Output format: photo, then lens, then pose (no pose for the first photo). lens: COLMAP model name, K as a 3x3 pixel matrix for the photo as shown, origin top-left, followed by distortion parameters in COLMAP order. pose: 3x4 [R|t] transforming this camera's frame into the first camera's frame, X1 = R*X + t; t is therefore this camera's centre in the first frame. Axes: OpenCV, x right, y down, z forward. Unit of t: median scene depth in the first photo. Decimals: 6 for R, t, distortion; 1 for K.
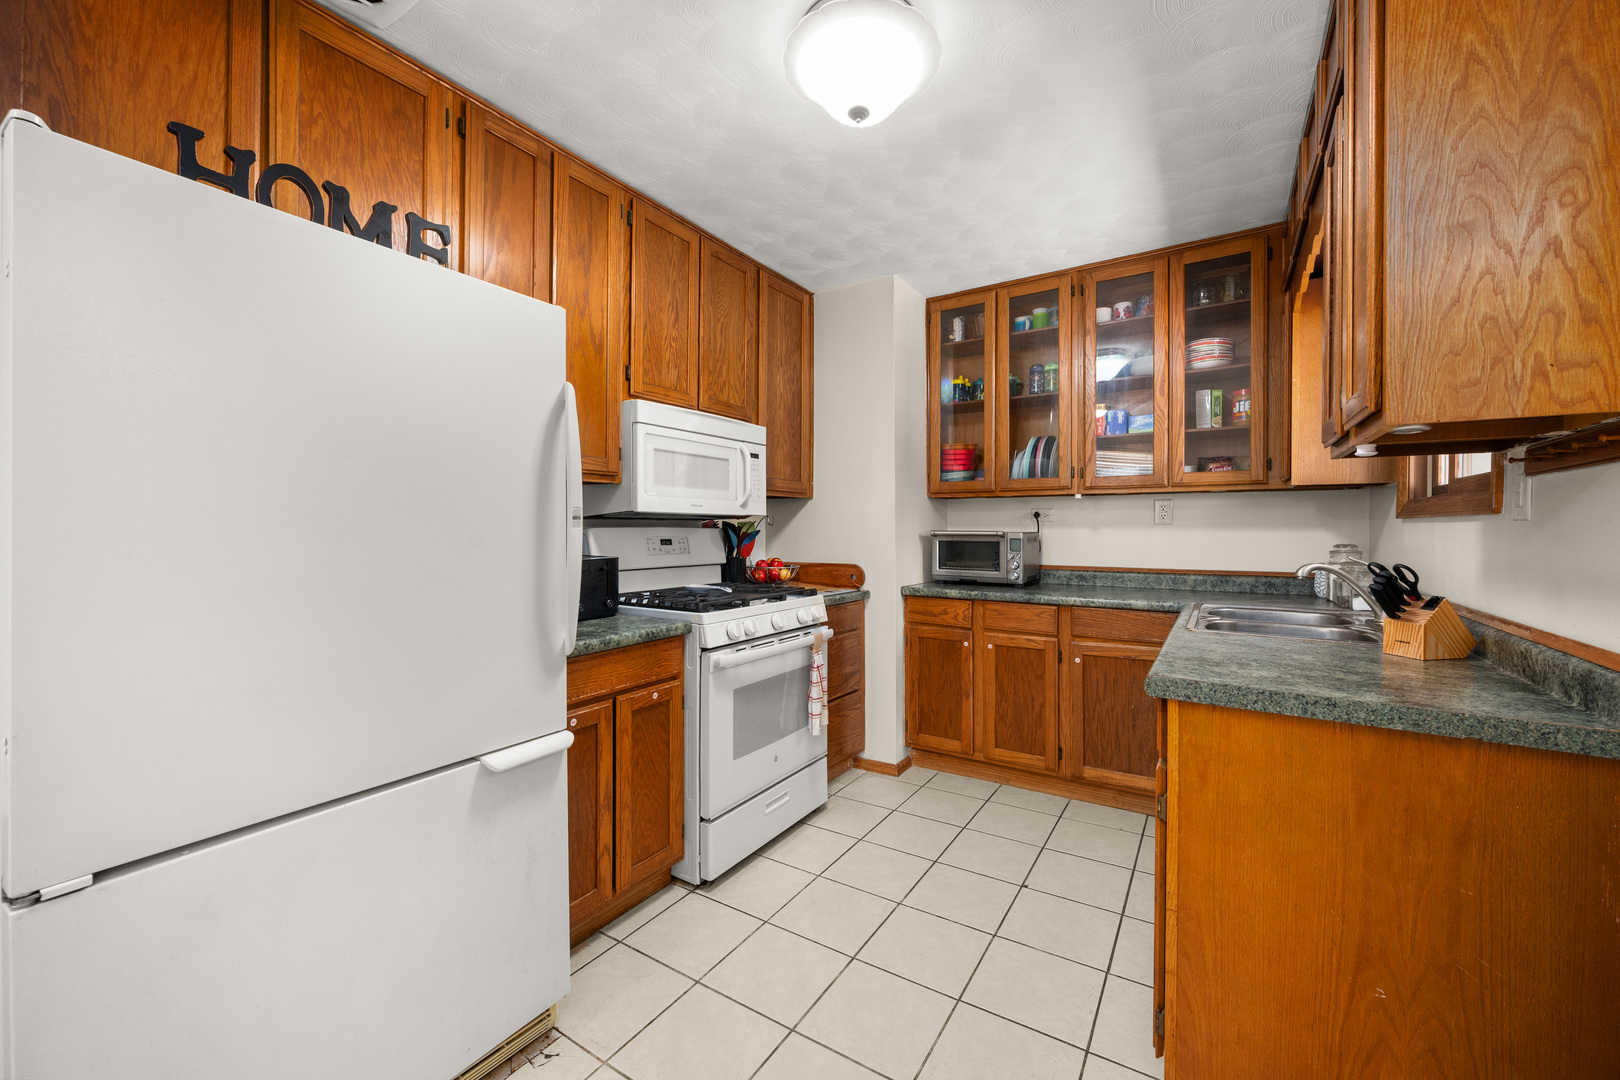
lens RADIAL K [[637.7, 0, 811.1], [0, 637.7, 531.2], [0, 0, 1]] dist [0.000035, 0.000172]
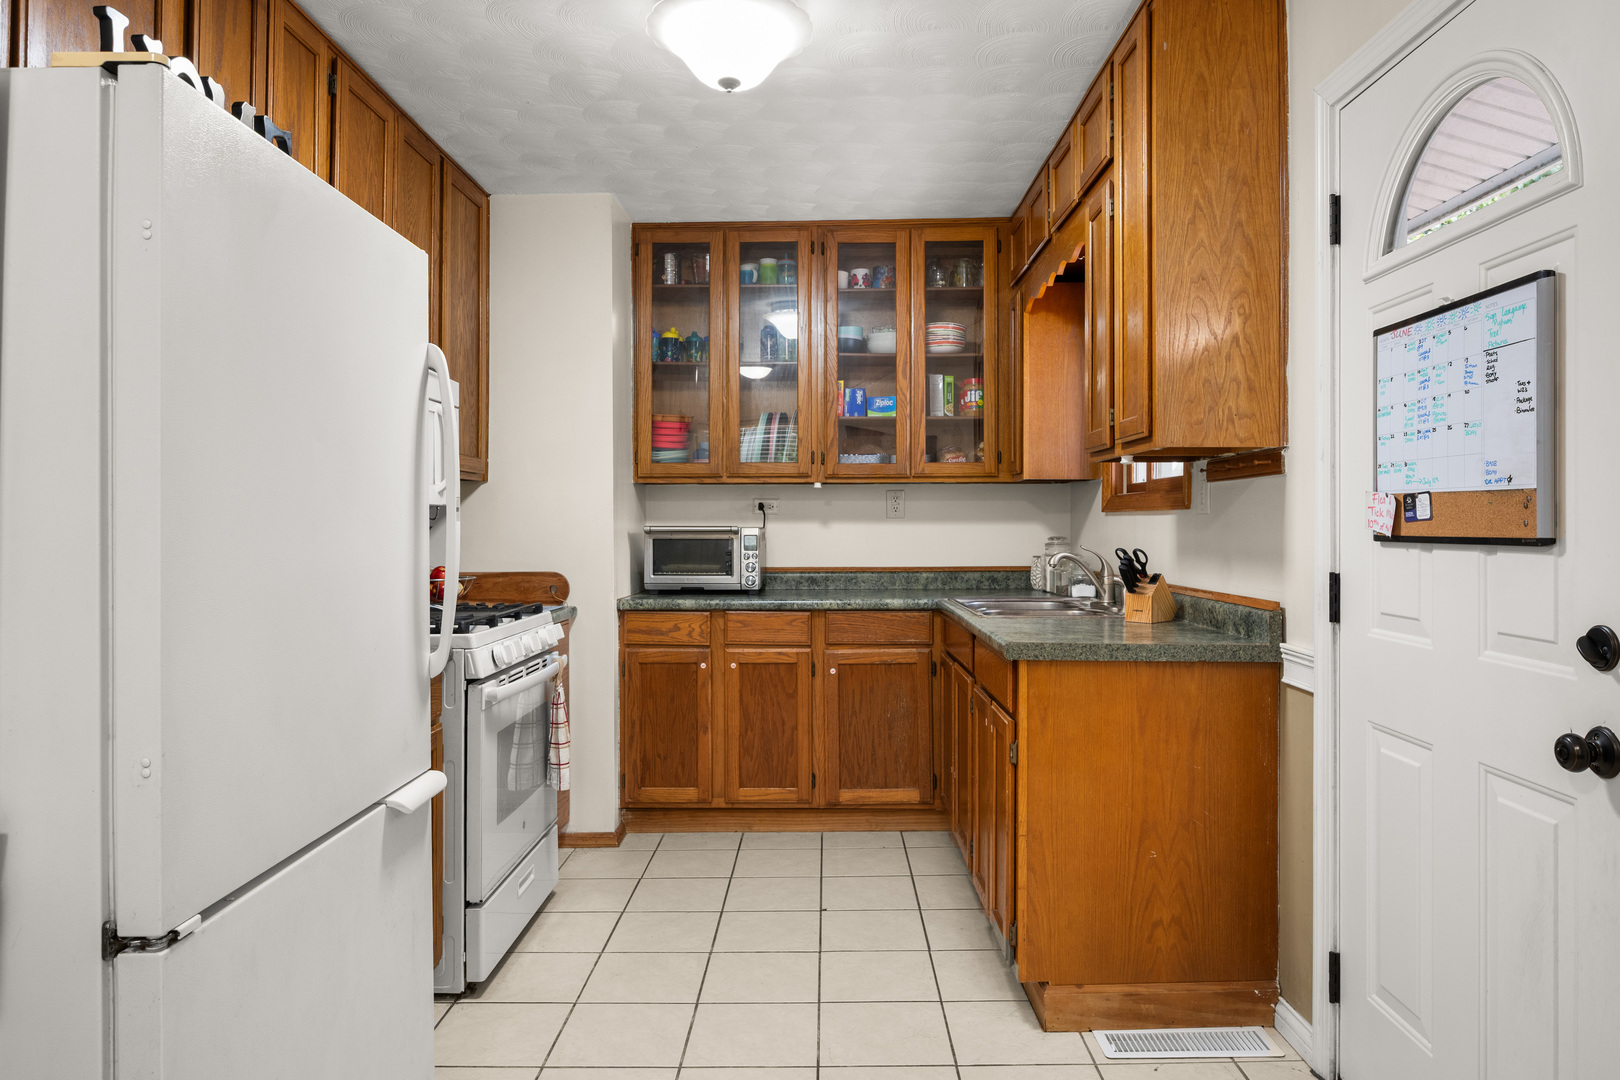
lens RADIAL K [[1030.9, 0, 813.6], [0, 1030.9, 521.6], [0, 0, 1]] dist [-0.002504, -0.002210]
pose [[0.851084, -0.001954, 0.525026, -0.357128], [0.006124, 0.999962, -0.006205, 0.003449], [-0.524994, 0.008496, 0.851064, -0.206329]]
